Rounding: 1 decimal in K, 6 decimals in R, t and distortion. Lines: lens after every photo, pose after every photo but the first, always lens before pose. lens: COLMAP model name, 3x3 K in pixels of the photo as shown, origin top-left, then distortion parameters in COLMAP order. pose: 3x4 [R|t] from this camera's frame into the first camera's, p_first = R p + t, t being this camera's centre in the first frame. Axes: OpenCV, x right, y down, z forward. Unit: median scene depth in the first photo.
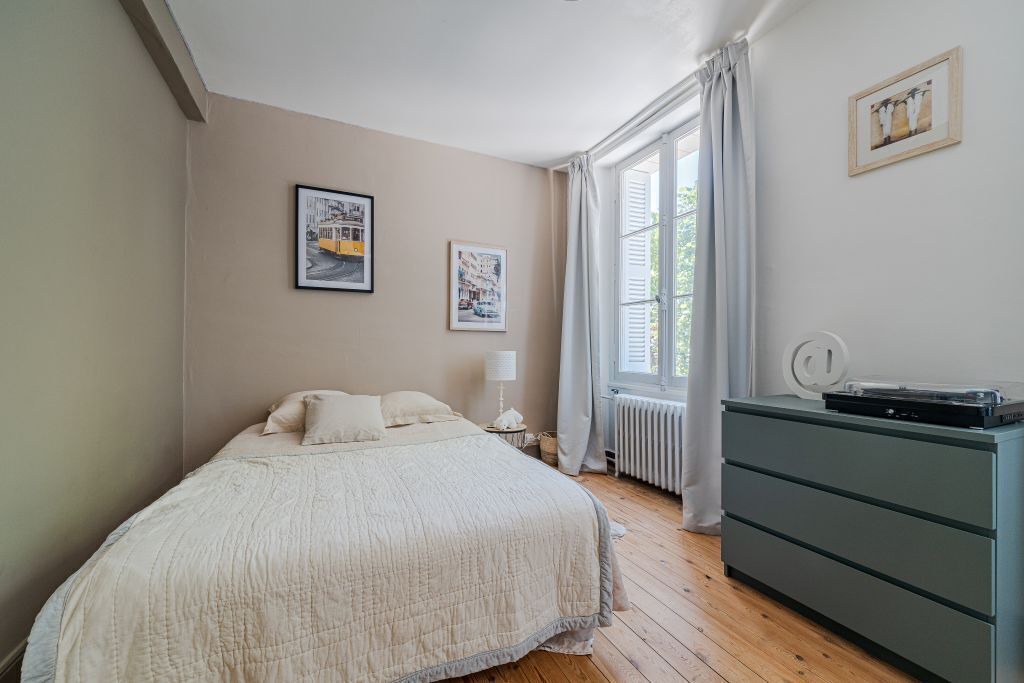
lens RADIAL K [[407.7, 0, 512.0], [0, 407.7, 341.5], [0, 0, 1]] dist [-0.000048, -0.000064]
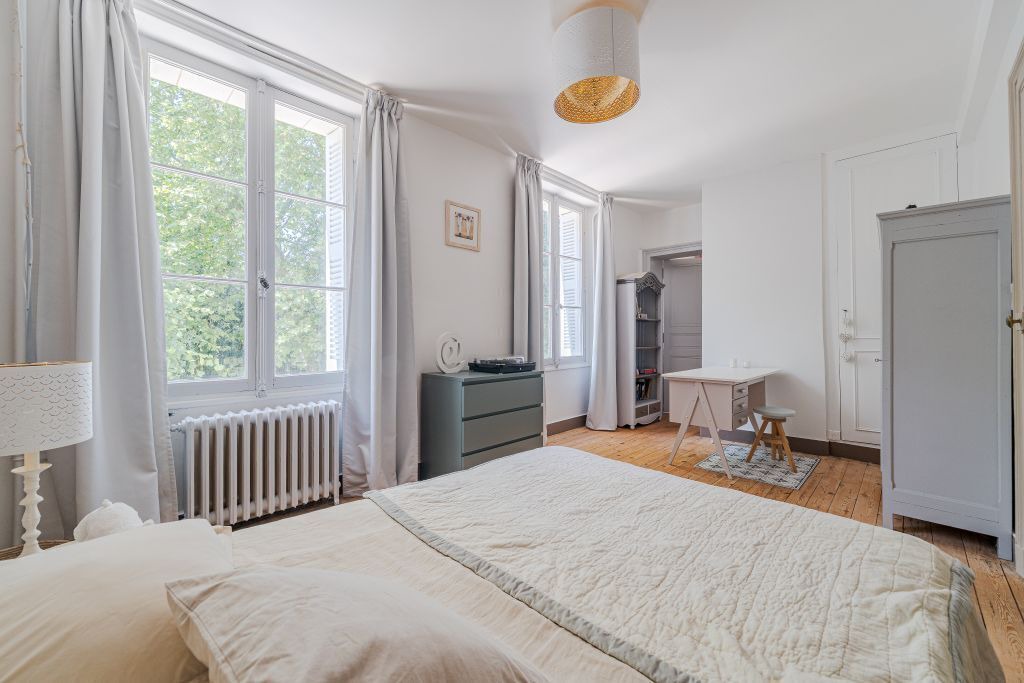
lens RADIAL K [[414.3, 0, 509.3], [0, 414.3, 334.4], [0, 0, 1]] dist [0.000018, 0.000021]
pose [[-0.353903, 0.002811, 0.935278, -0.943930], [-0.009819, 0.999929, -0.006721, -0.006663], [-0.935231, -0.011562, -0.353850, 1.373686]]
